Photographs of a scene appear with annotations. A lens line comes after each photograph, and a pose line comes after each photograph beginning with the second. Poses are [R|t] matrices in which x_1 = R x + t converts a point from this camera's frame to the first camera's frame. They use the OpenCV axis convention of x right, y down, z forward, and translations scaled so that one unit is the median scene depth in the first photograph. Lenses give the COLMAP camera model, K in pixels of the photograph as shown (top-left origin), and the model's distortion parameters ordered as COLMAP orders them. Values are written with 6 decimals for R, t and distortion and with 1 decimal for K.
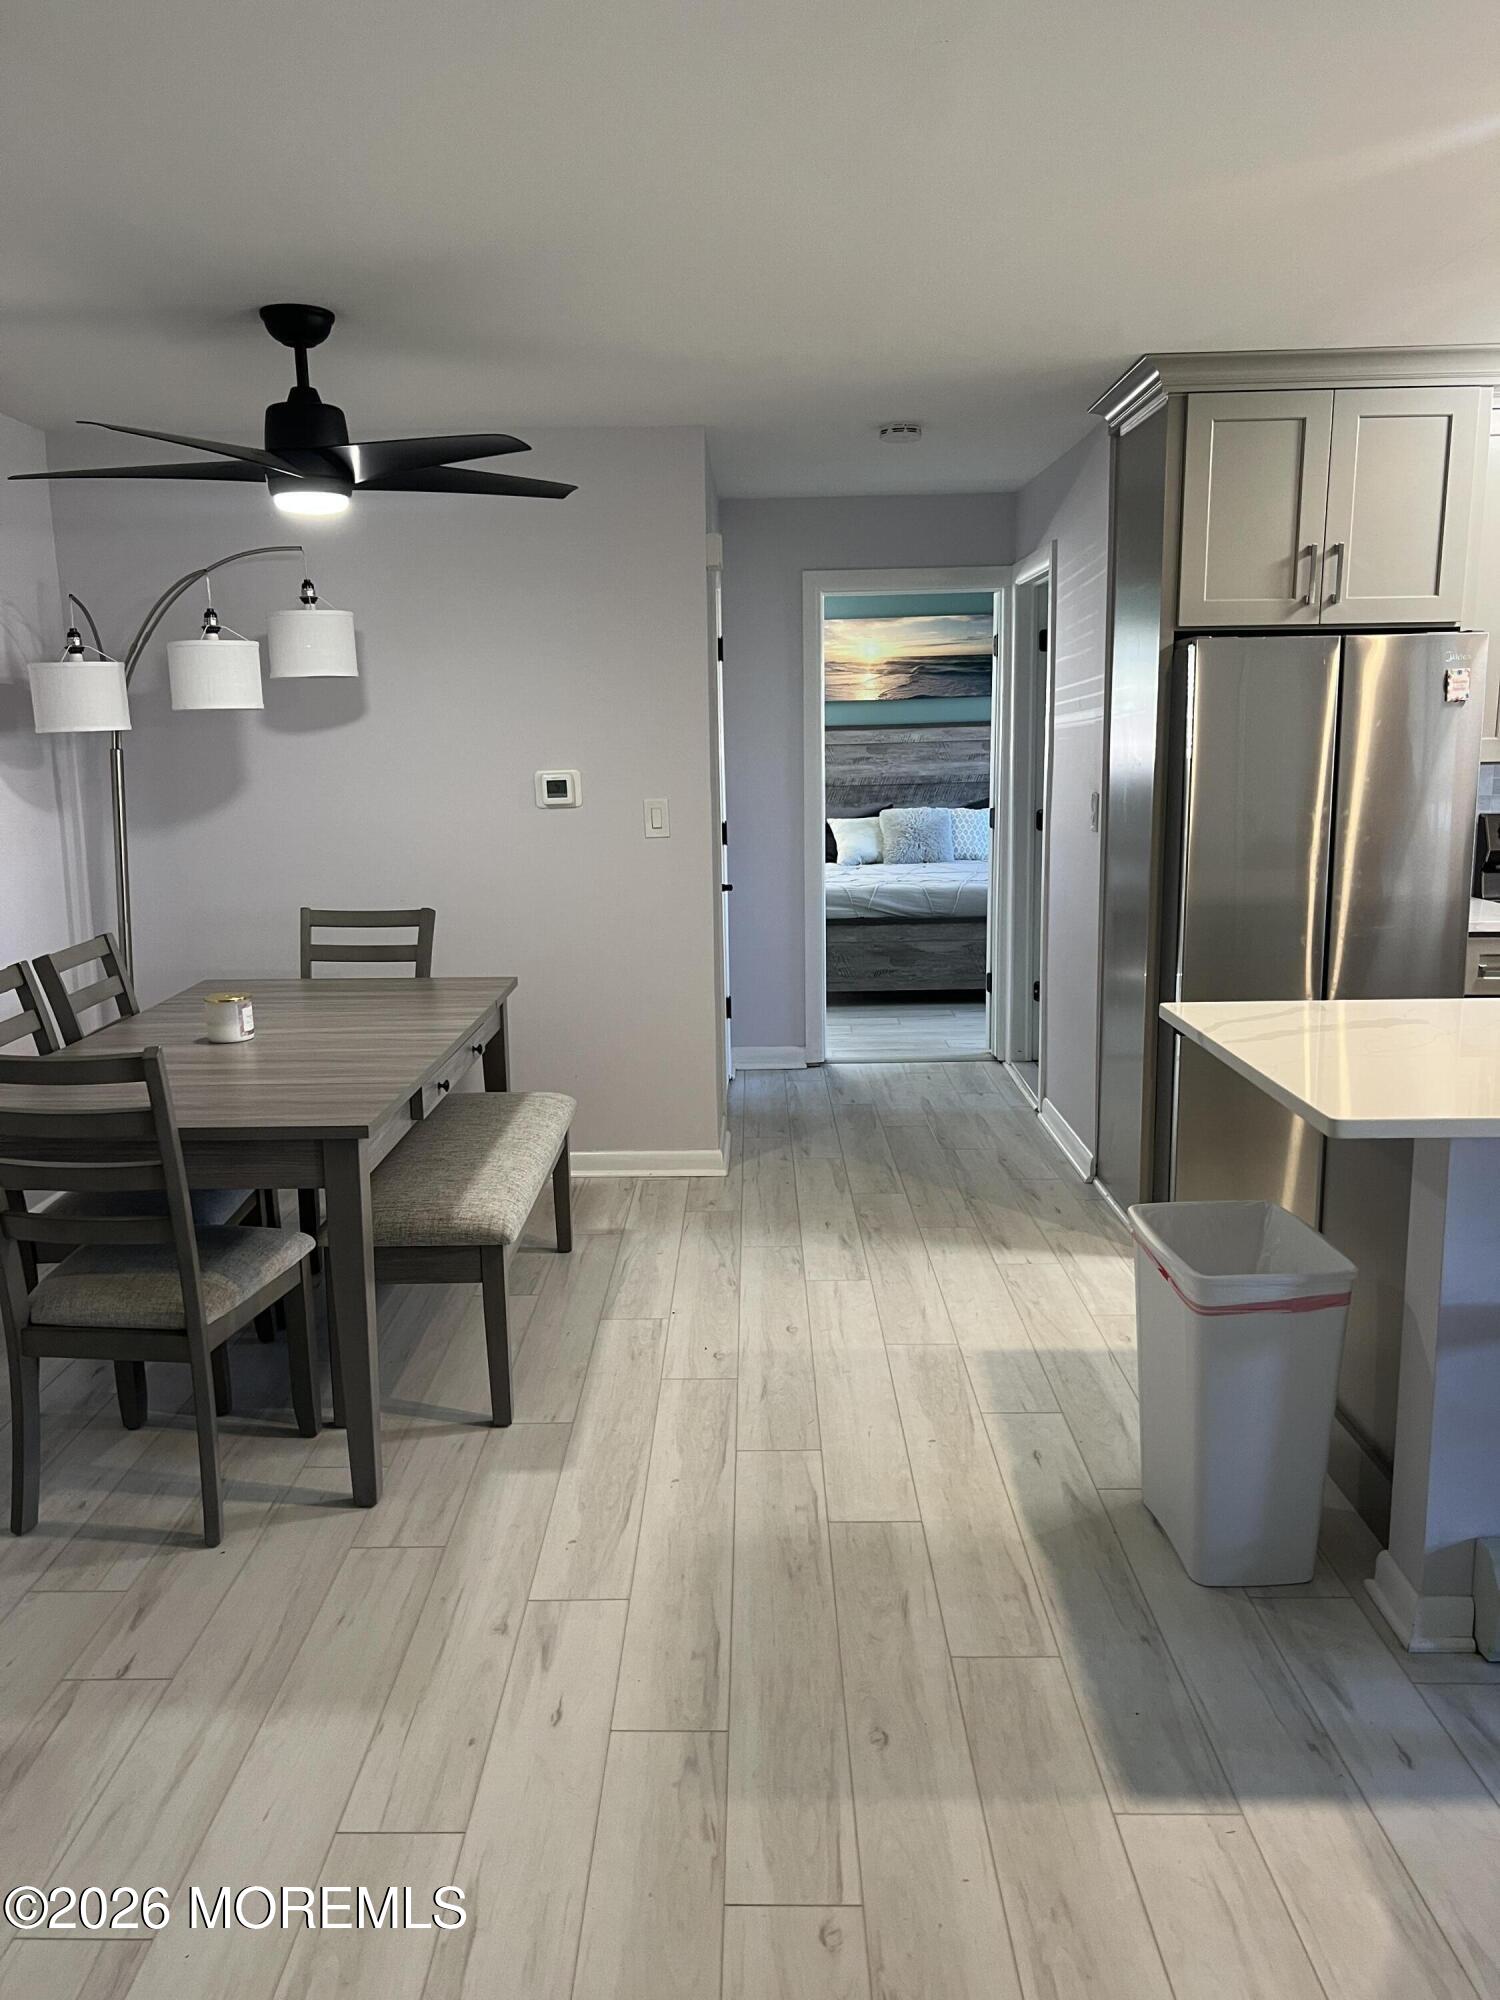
lens RADIAL K [[1498.9, 0, 730.3], [0, 1498.9, 1002.5], [0, 0, 1]] dist [0.059328, -0.073071]
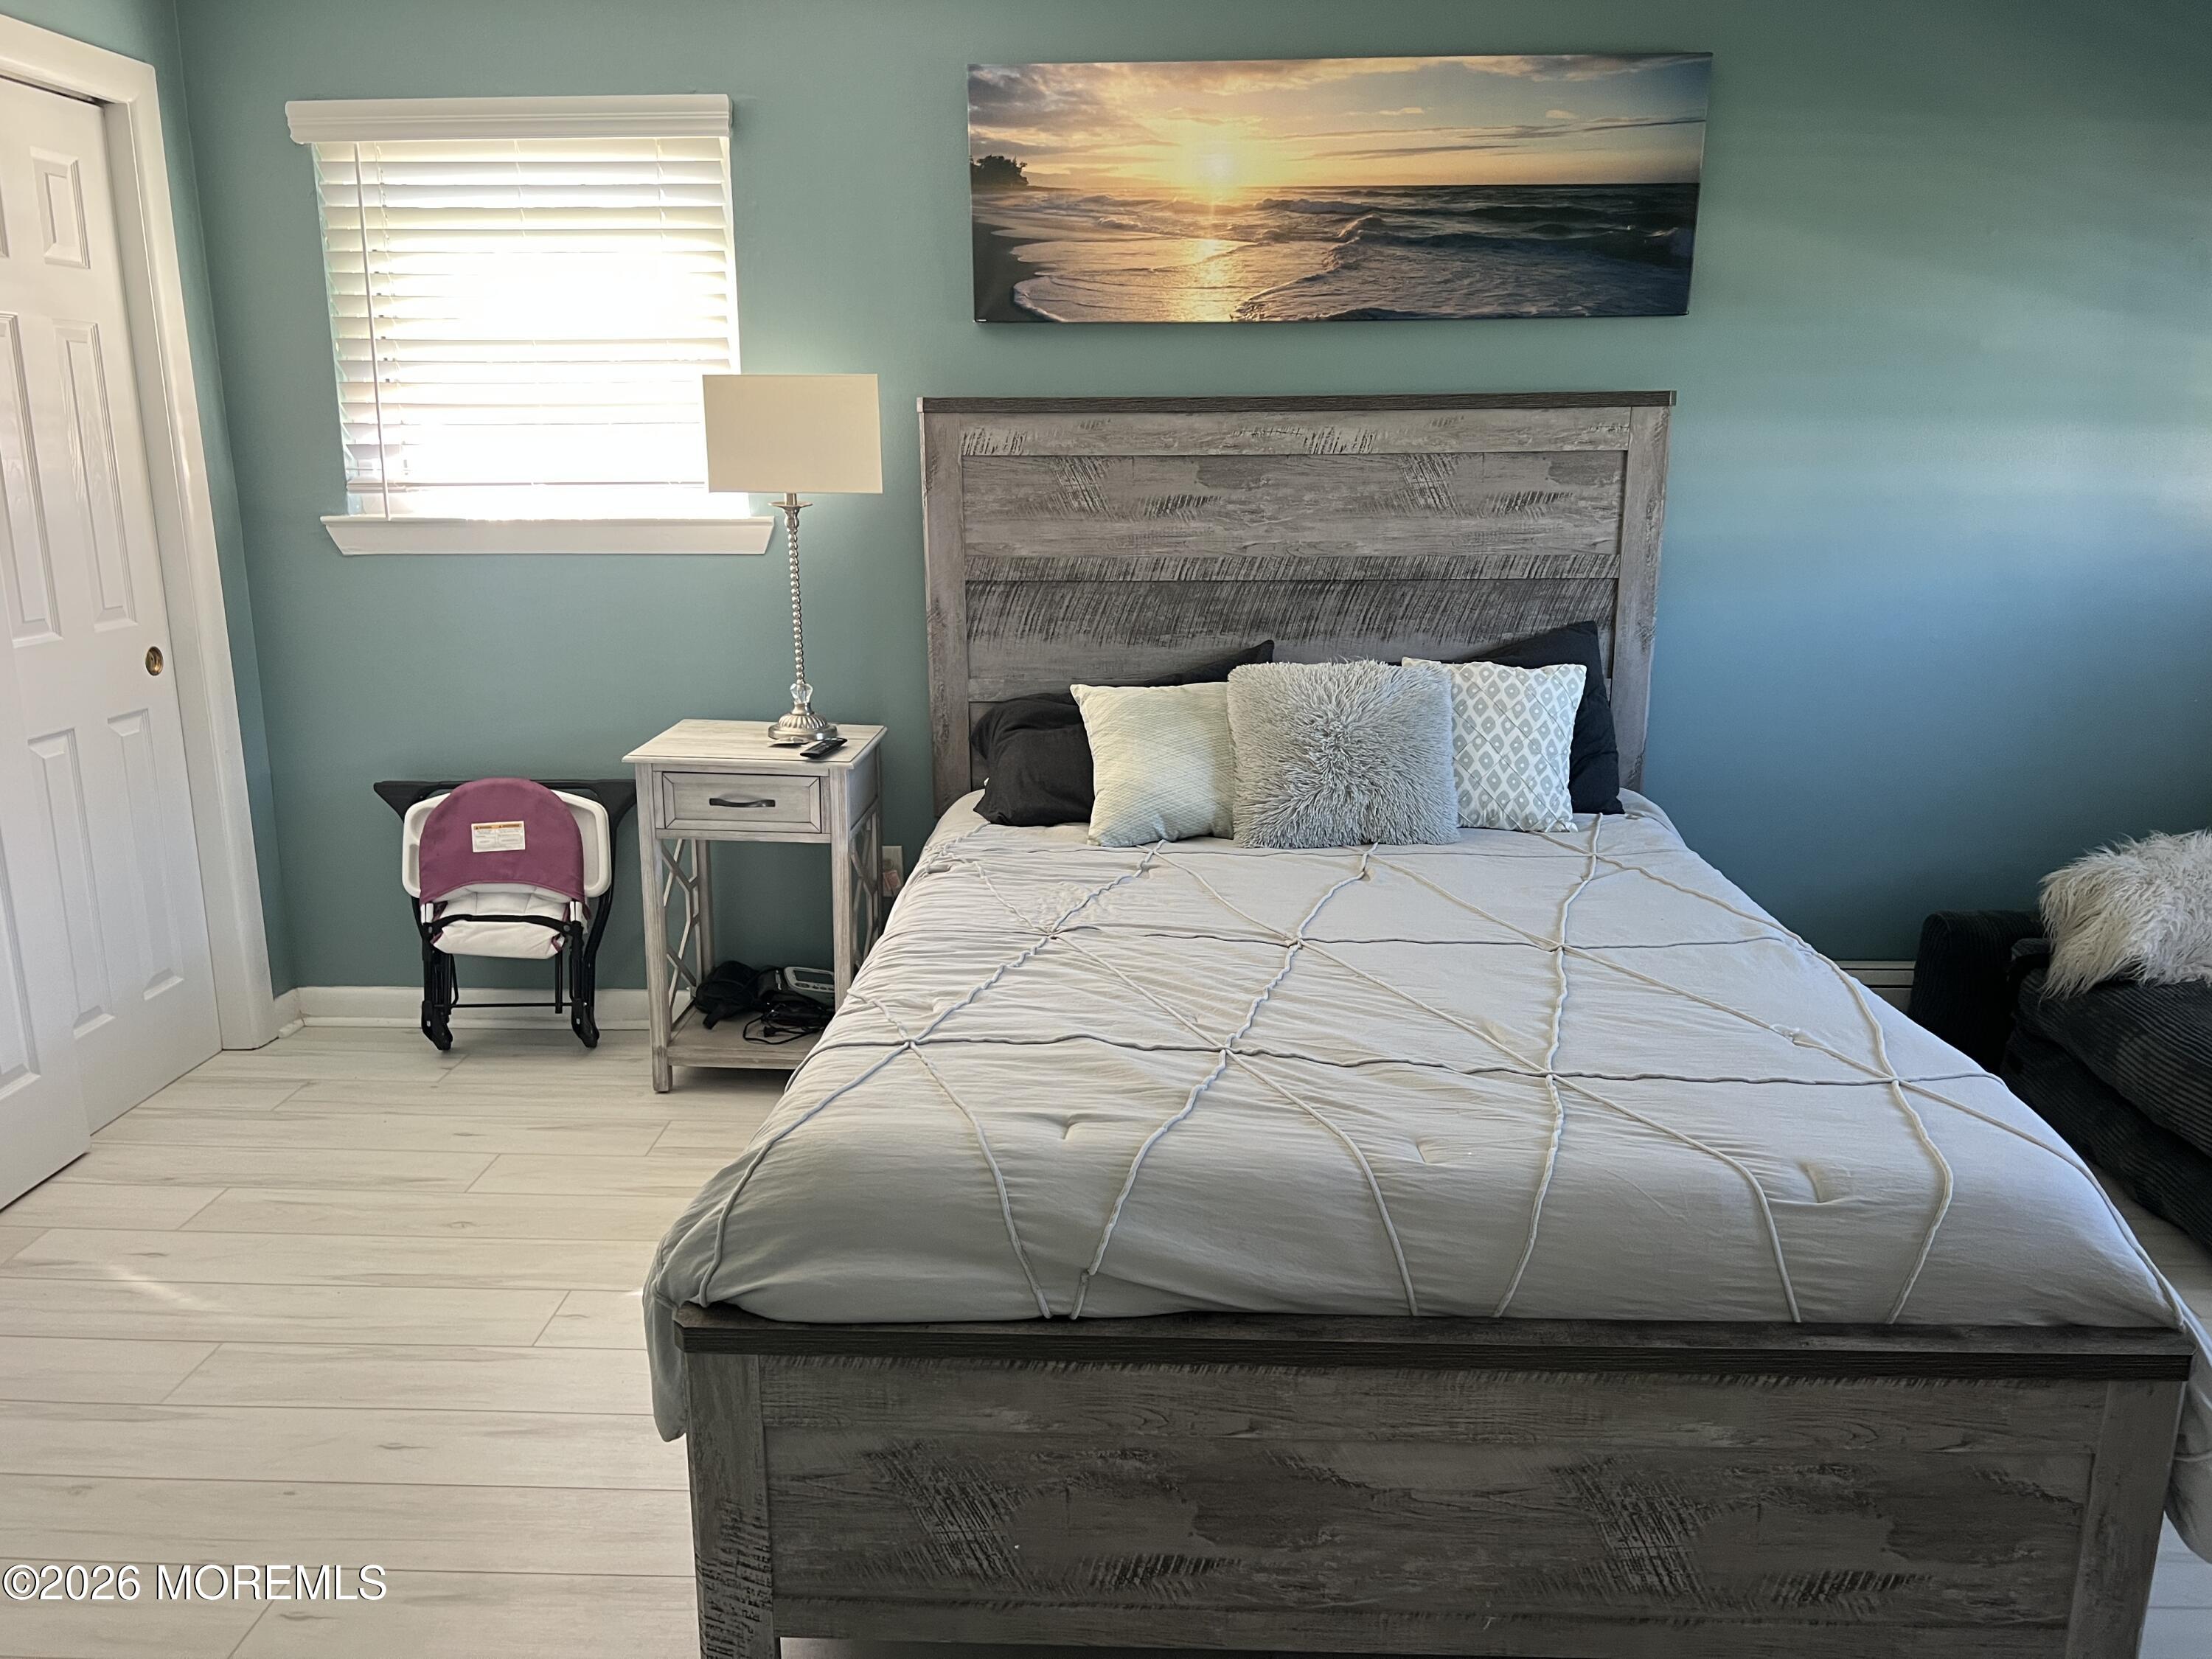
lens RADIAL K [[1657.7, 0, 1086.9], [0, 1657.7, 821.5], [0, 0, 1]] dist [0.059328, -0.073071]
pose [[0.999363, 0.023455, -0.026889, 0.177296], [-0.021962, 0.998270, 0.054537, -0.253638], [0.028122, -0.053912, 0.998150, 1.433666]]
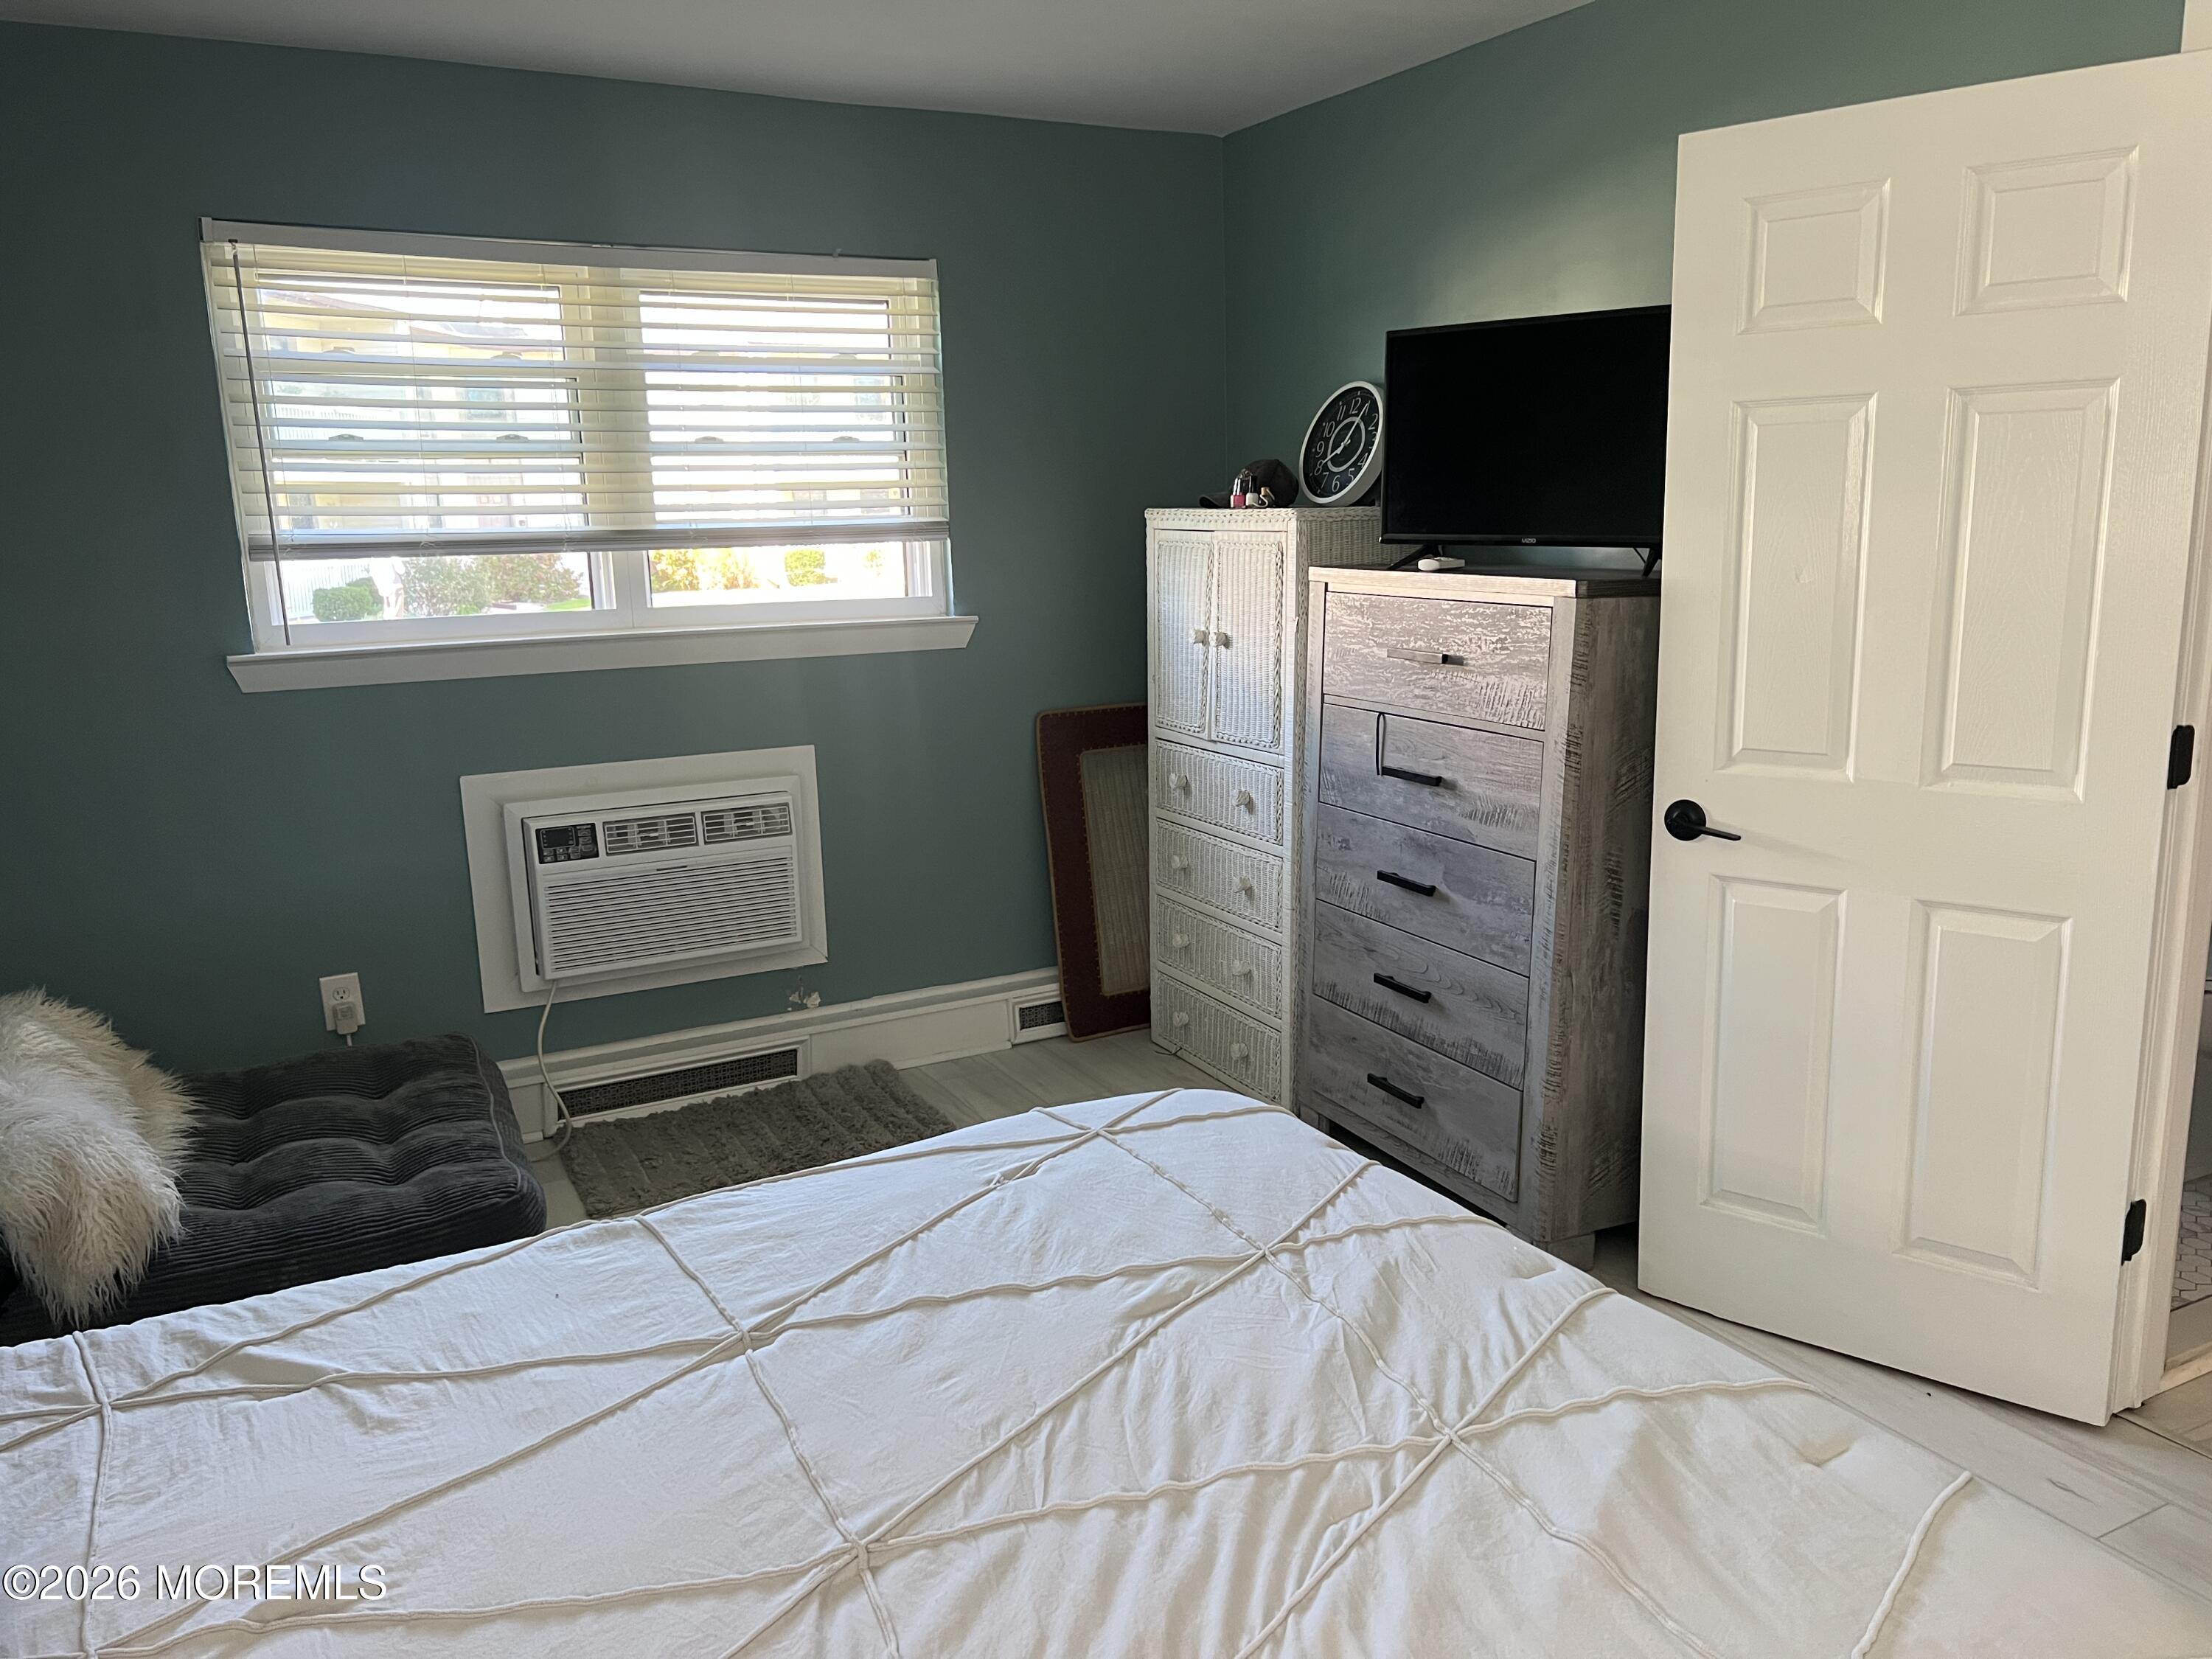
lens RADIAL K [[1657.7, 0, 1118.4], [0, 1657.7, 835.4], [0, 0, 1]] dist [0.059328, -0.073071]
pose [[-0.485057, -0.146718, 0.862087, -0.044213], [0.185948, 0.945976, 0.265619, -0.385526], [-0.854484, 0.289144, -0.431570, 2.098193]]
